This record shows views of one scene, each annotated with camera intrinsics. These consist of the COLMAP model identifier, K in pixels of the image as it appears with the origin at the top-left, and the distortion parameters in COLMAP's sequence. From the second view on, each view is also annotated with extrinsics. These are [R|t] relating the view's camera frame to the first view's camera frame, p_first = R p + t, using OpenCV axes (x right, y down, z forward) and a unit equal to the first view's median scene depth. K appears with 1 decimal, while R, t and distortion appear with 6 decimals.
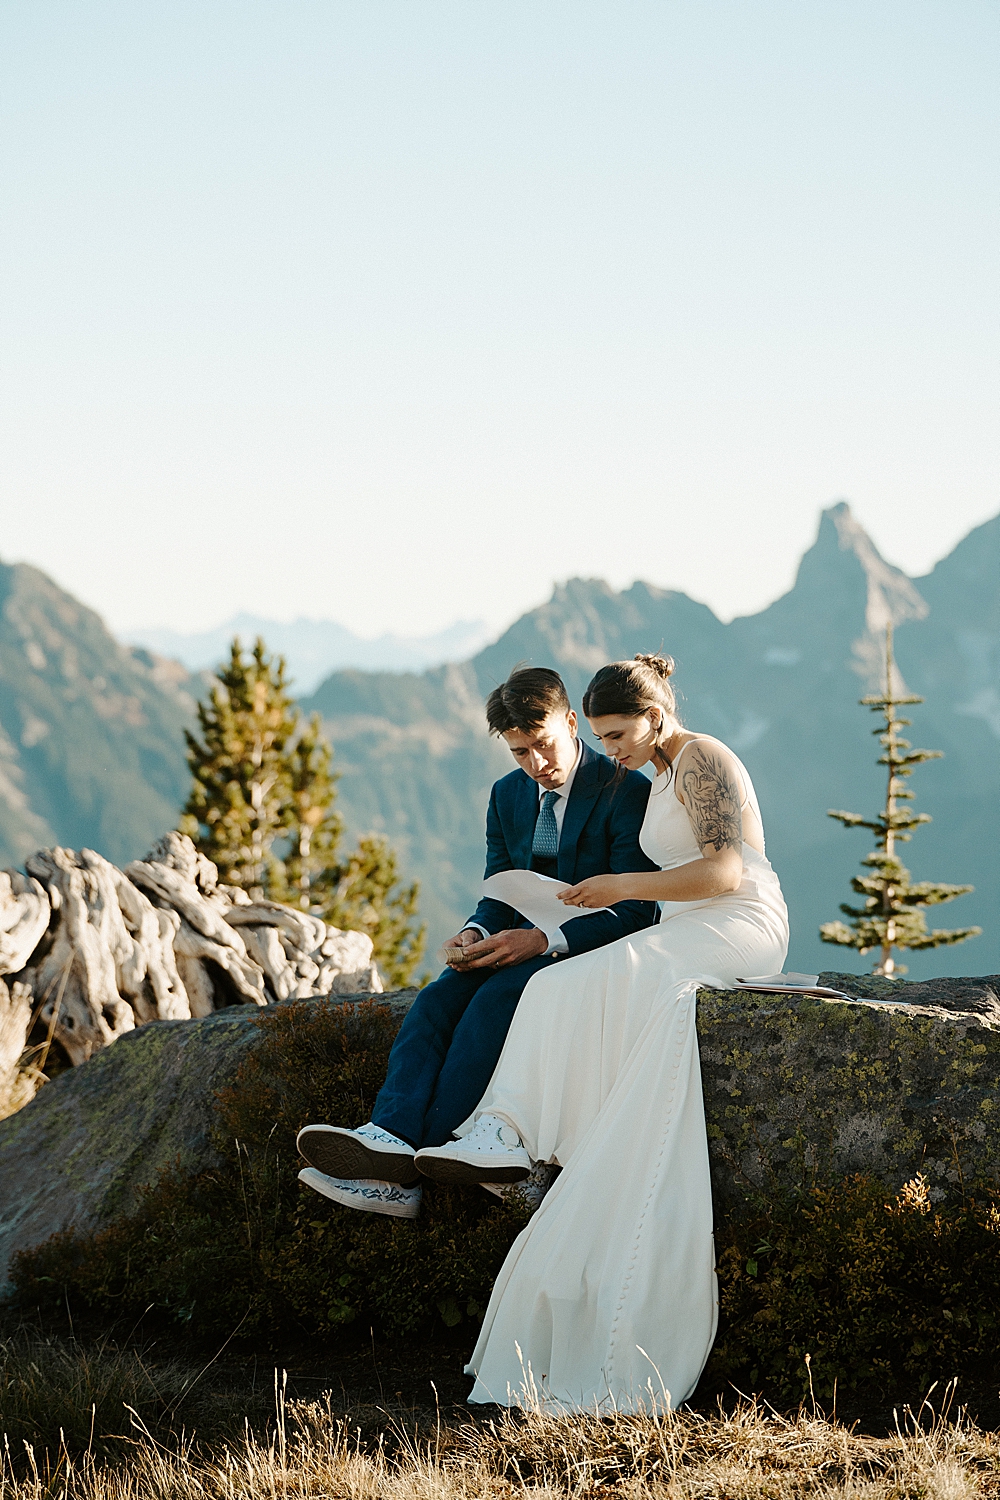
lens RADIAL K [[4465.7, 0, 500.0], [0, 4465.7, 750.0], [0, 0, 1]] dist [0.233897, 0.855368]
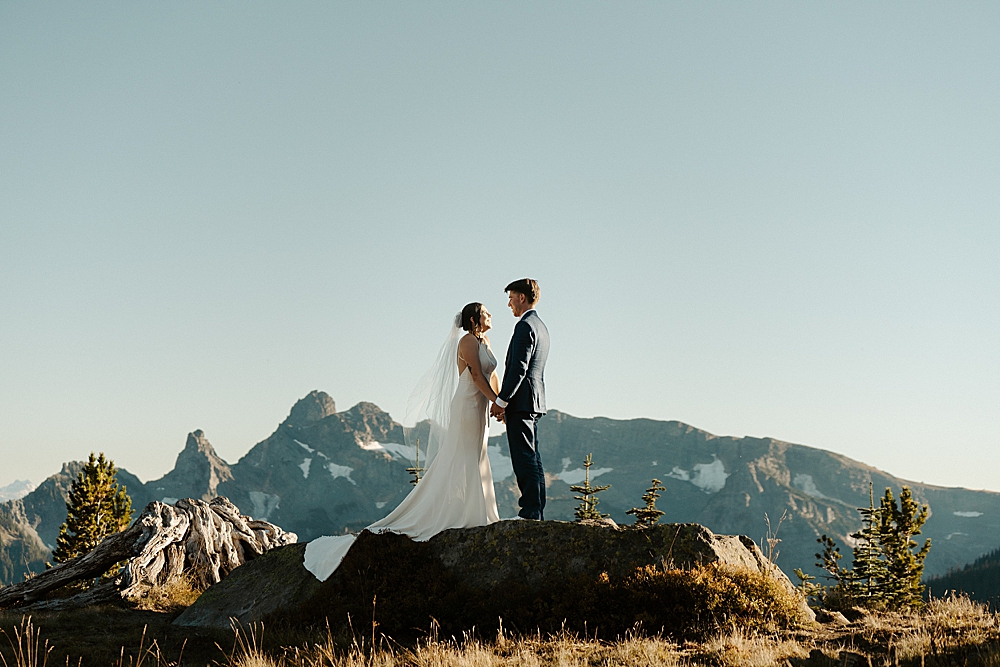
lens RADIAL K [[2078.5, 0, 500.0], [0, 2078.5, 333.5], [0, 0, 1]] dist [-0.026253, -0.016956]
pose [[0.972387, 0.036411, 0.230515, -0.209042], [-0.011847, 0.994182, -0.107061, 0.055206], [-0.233072, 0.101374, 0.967161, -0.272113]]
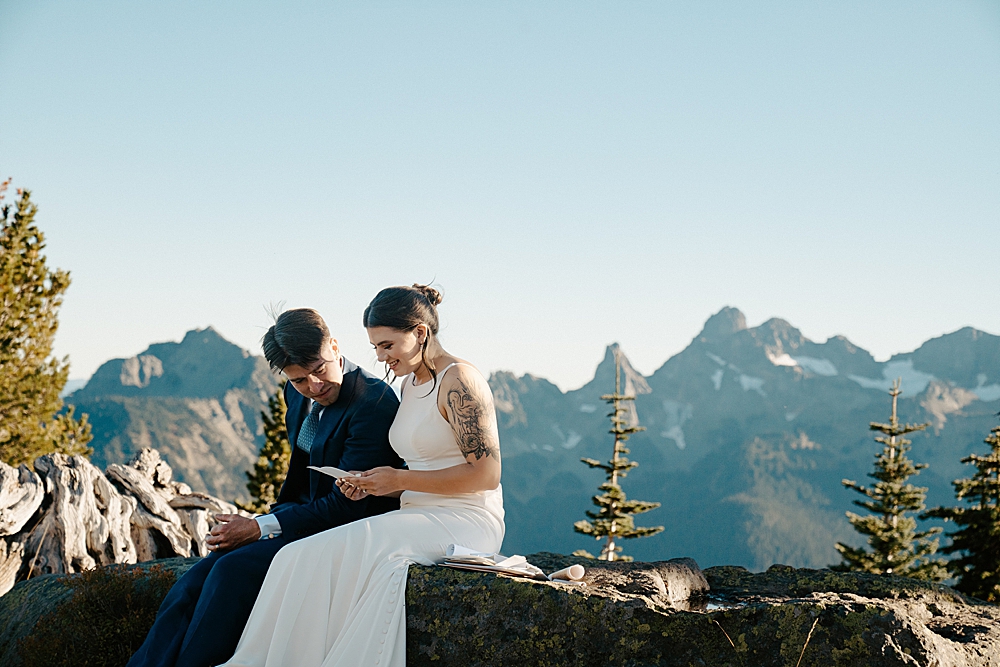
lens RADIAL K [[1881.1, 0, 513.4], [0, 1881.1, 346.9], [0, 0, 1]] dist [0.317385, 0.183367]
pose [[0.999039, 0.038561, 0.020836, 0.040812], [-0.037392, 0.997848, -0.053863, 0.015178], [-0.022869, 0.053032, 0.998331, 0.345615]]
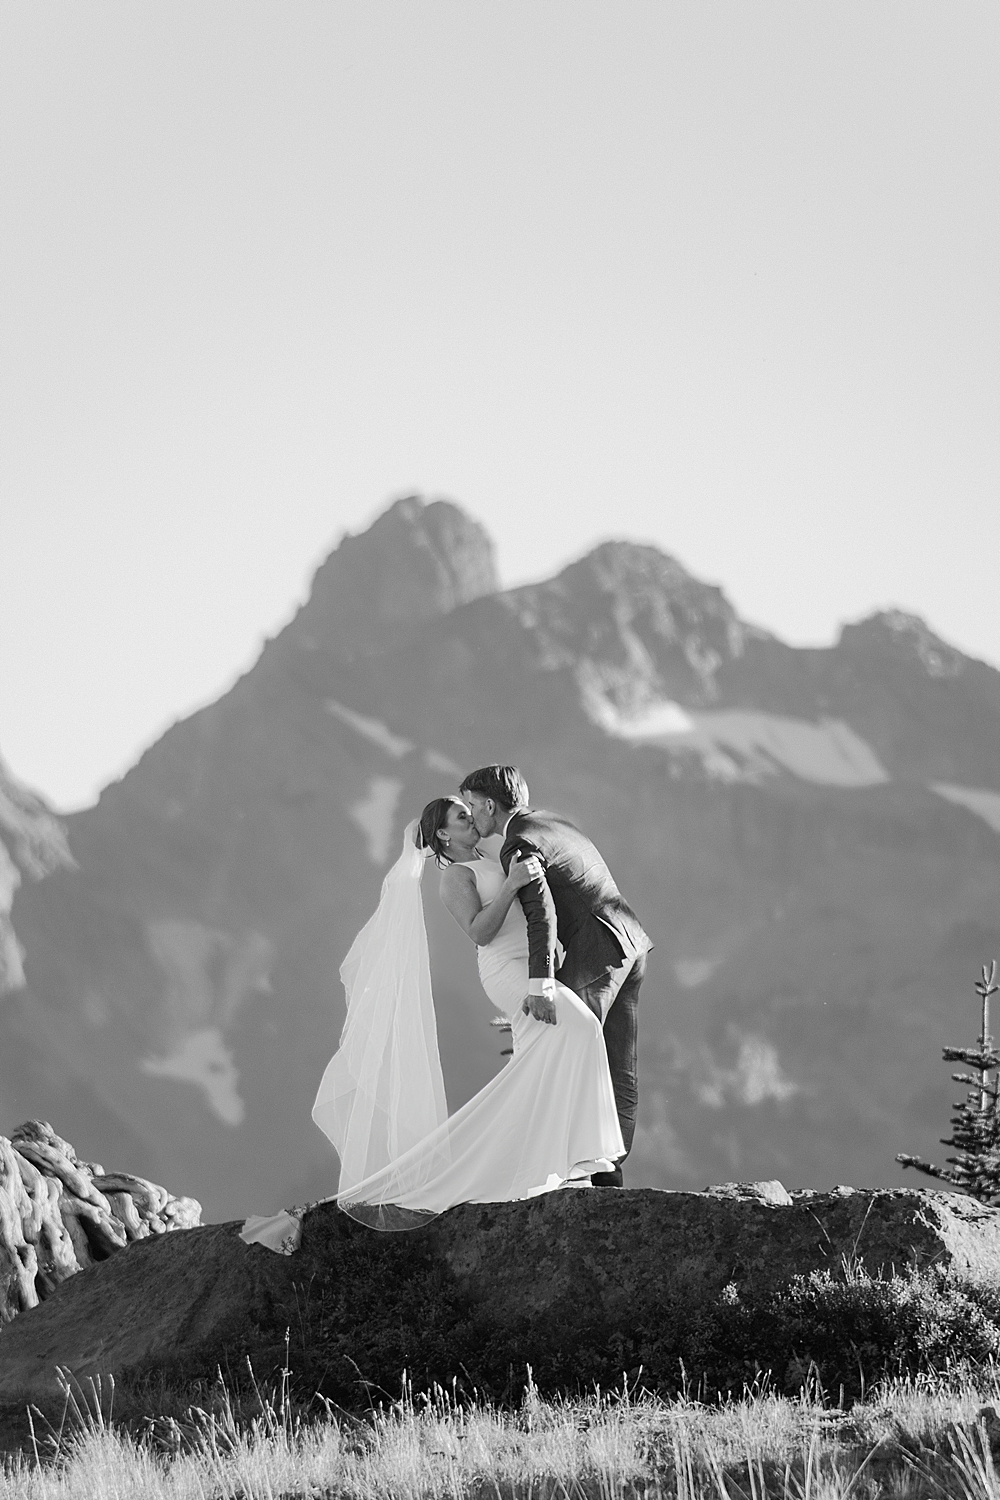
lens RADIAL K [[9709.4, 0, 500.0], [0, 9709.4, 750.0], [0, 0, 1]] dist [-0.089373, -30.086259]
pose [[0.988671, 0.010780, 0.149714, -0.363621], [-0.004372, 0.999063, -0.043063, 0.032527], [-0.150038, 0.041921, 0.987791, -1.758521]]
